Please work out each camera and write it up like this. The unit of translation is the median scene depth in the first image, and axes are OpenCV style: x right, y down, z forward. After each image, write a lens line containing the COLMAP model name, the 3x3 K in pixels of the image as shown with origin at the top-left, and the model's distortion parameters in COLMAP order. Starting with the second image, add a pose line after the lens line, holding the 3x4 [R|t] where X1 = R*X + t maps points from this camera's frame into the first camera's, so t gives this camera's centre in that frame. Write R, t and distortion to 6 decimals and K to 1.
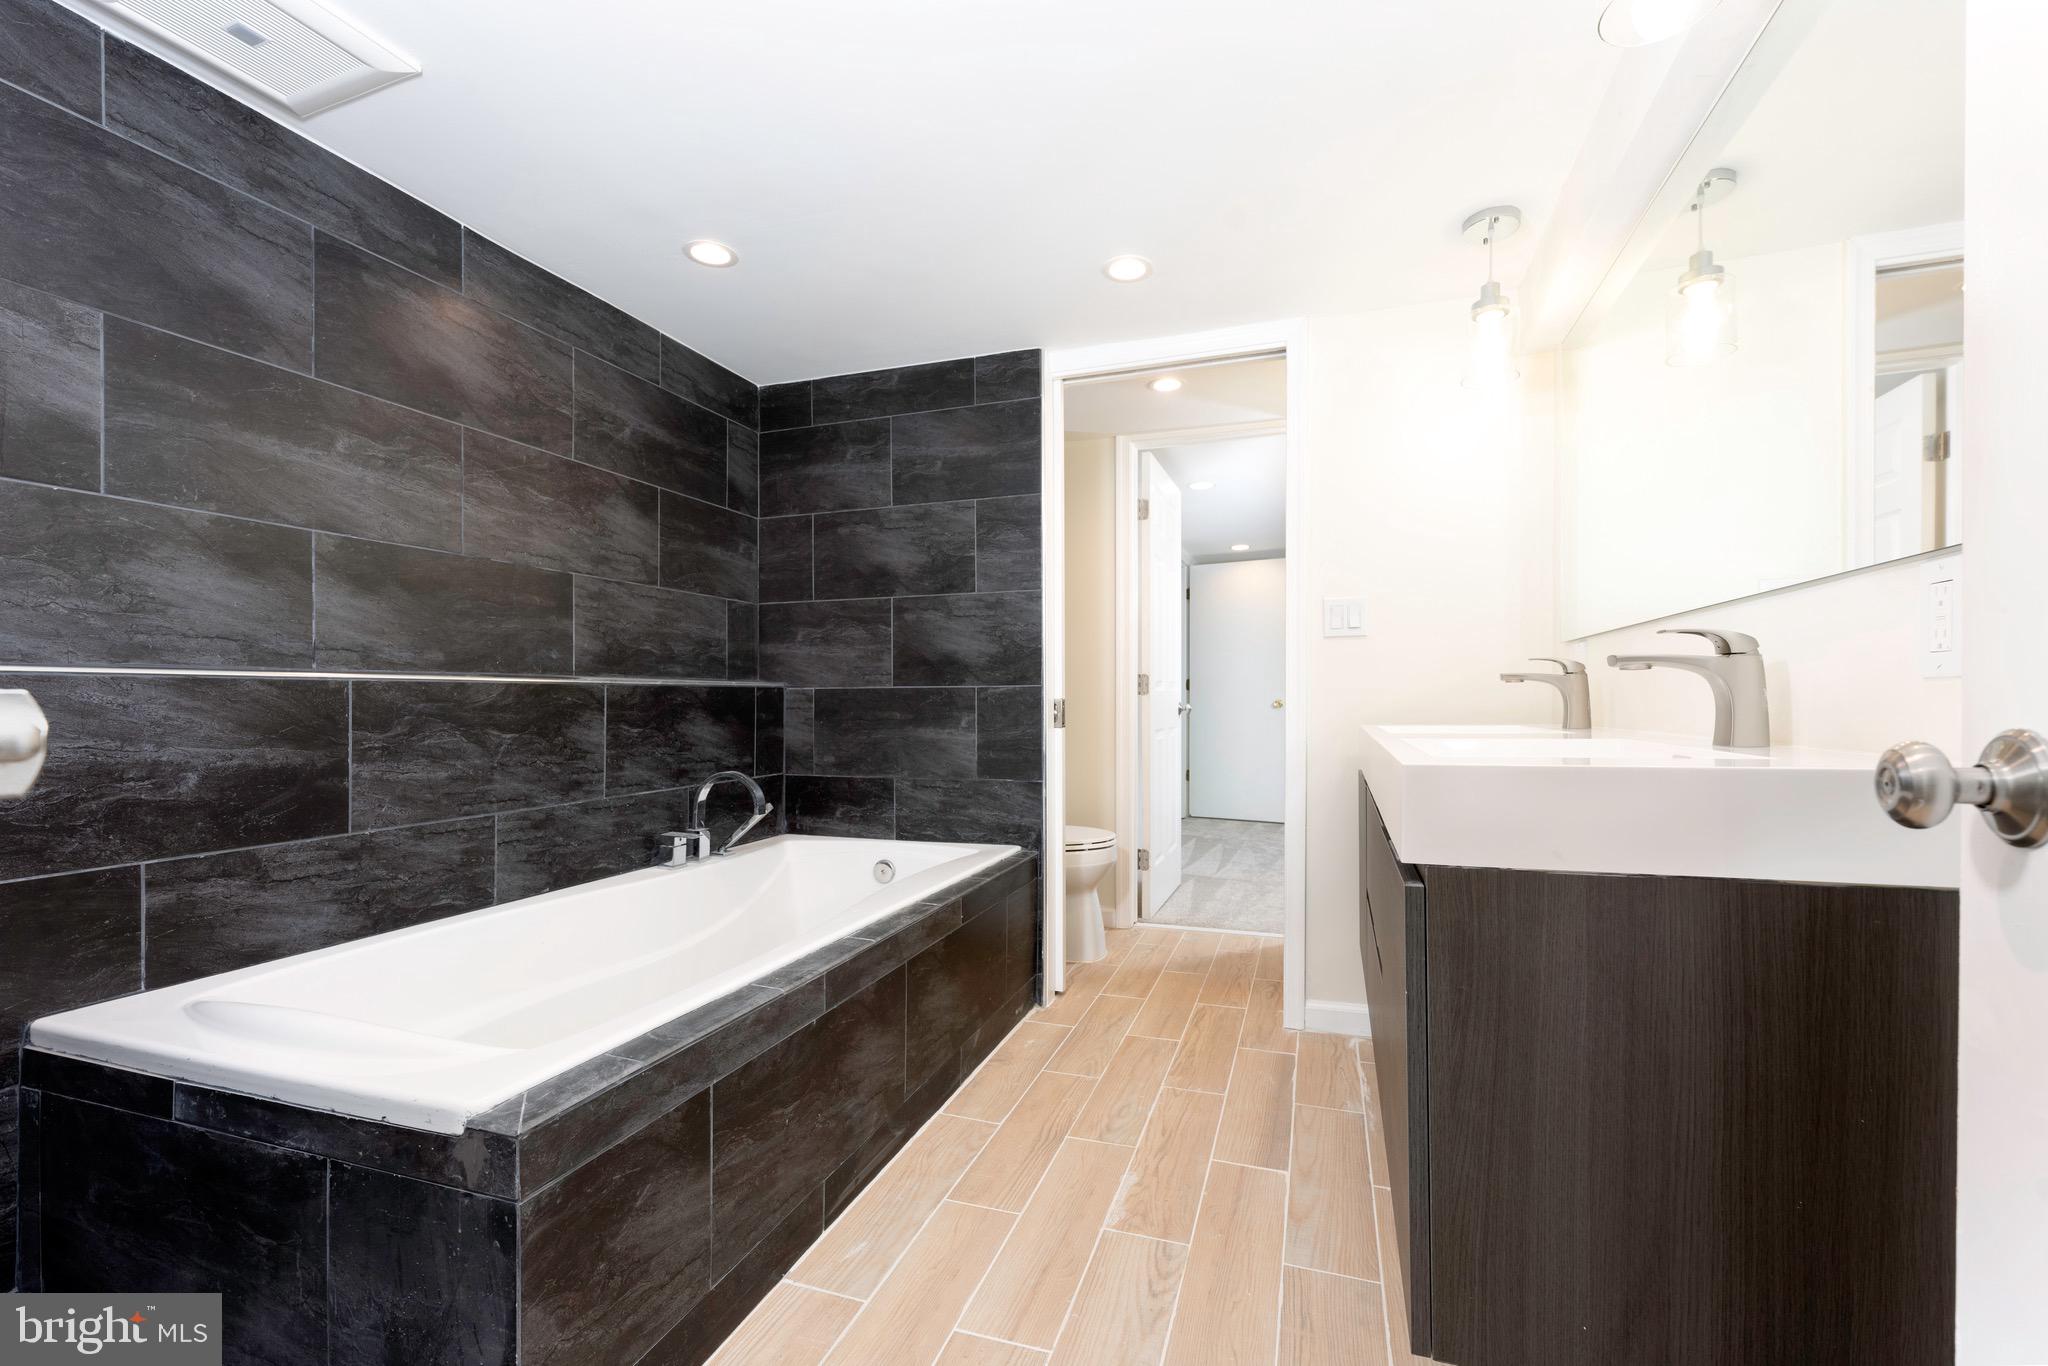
lens RADIAL K [[834.7, 0, 1034.1], [0, 834.7, 706.3], [0, 0, 1]] dist [0.000586, 0.000073]
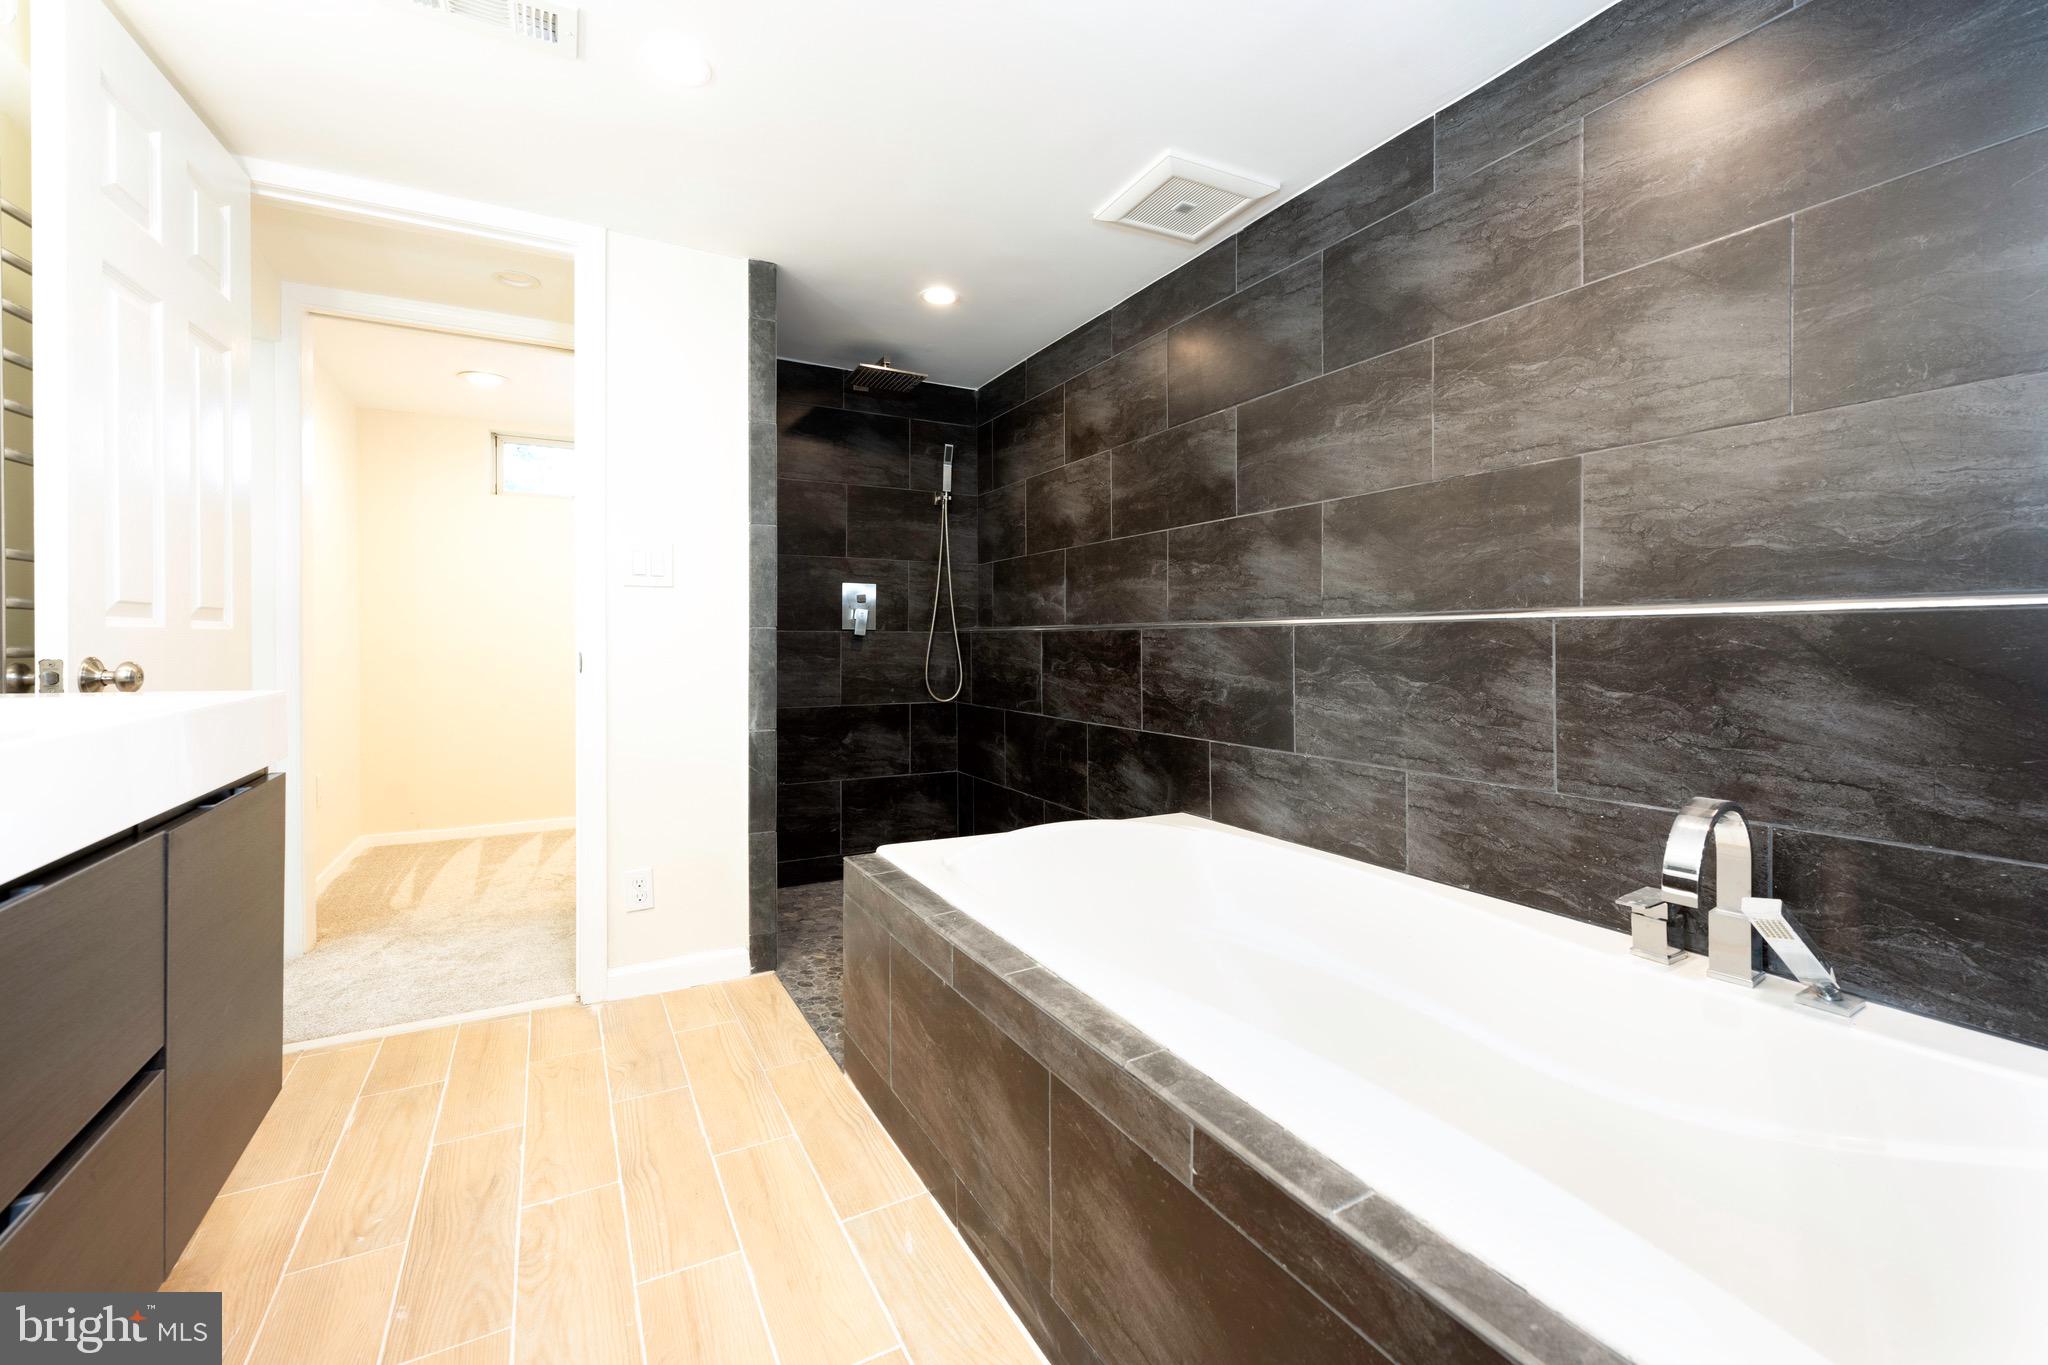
lens RADIAL K [[921.5, 0, 1029.5], [0, 921.5, 641.8], [0, 0, 1]] dist [0.000378, 0.000009]
pose [[-0.688494, 0.002797, -0.725237, 0.397804], [-0.004865, 0.999952, 0.008475, -0.017031], [0.725226, 0.009363, -0.688447, 1.613632]]
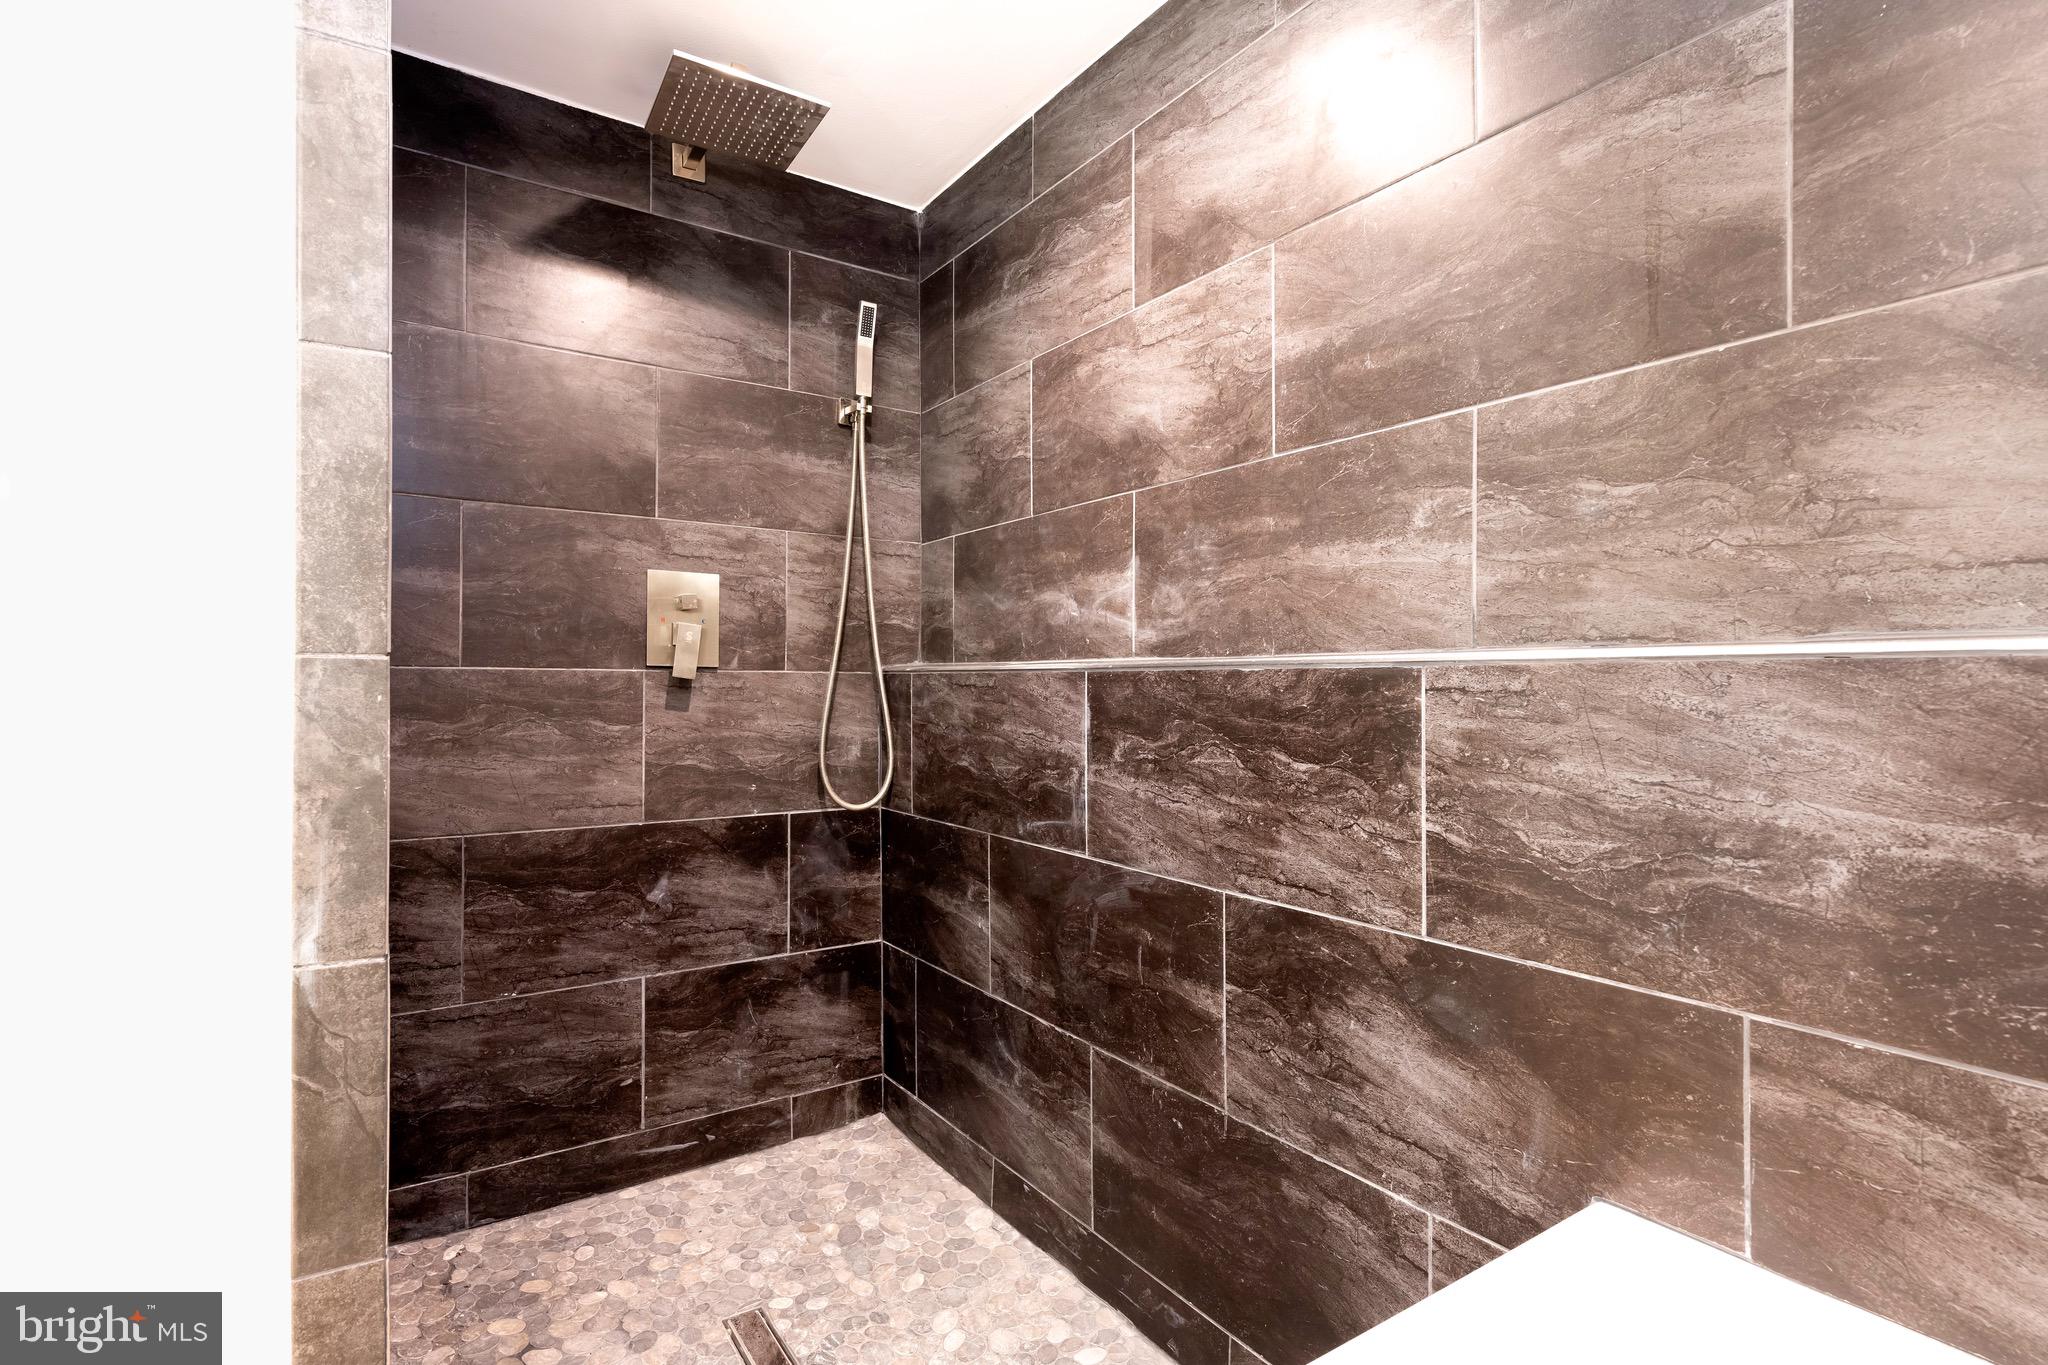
lens RADIAL K [[1014.3, 0, 1024.0], [0, 1014.3, 682.5], [0, 0, 1]] dist [-0.000911, -0.000095]
pose [[-0.612345, 0.000233, -0.790591, -0.231850], [-0.008186, 0.999944, 0.006635, -0.017945], [0.790548, 0.010535, -0.612309, 0.835084]]
